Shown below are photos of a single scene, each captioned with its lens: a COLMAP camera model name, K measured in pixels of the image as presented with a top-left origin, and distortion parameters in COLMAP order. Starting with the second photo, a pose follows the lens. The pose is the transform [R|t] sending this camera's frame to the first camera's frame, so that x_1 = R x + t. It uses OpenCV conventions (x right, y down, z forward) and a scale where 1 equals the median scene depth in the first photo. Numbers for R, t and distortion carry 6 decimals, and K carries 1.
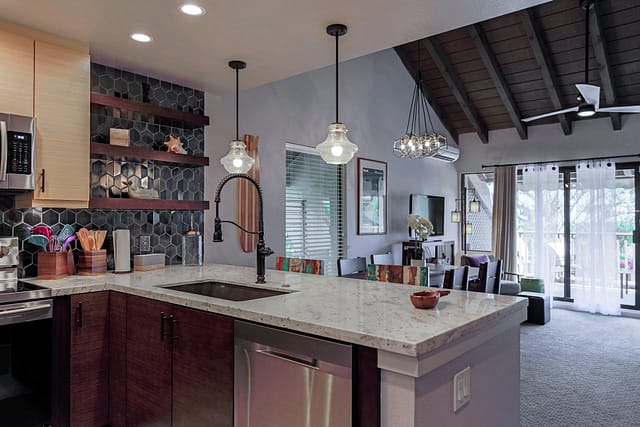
lens RADIAL K [[454.6, 0, 320.0], [0, 454.6, 213.5], [0, 0, 1]] dist [0.007652, 0.002872]
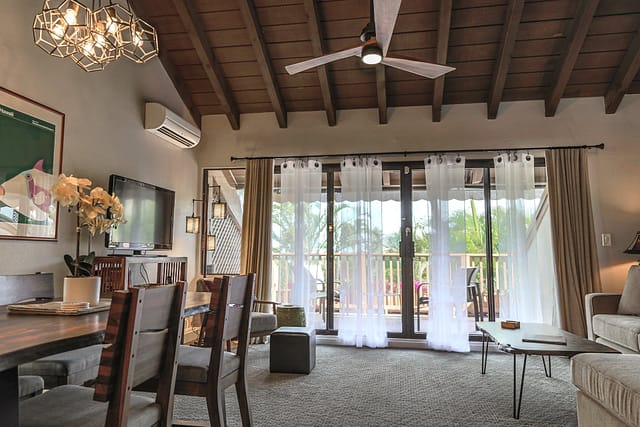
lens RADIAL K [[434.9, 0, 322.2], [0, 434.9, 210.9], [0, 0, 1]] dist [0.028684, -0.000114]
pose [[0.858477, 0.054181, 0.509981, 0.135131], [-0.006631, 0.995493, -0.094600, 0.051882], [-0.512808, 0.077830, 0.854968, 0.344459]]
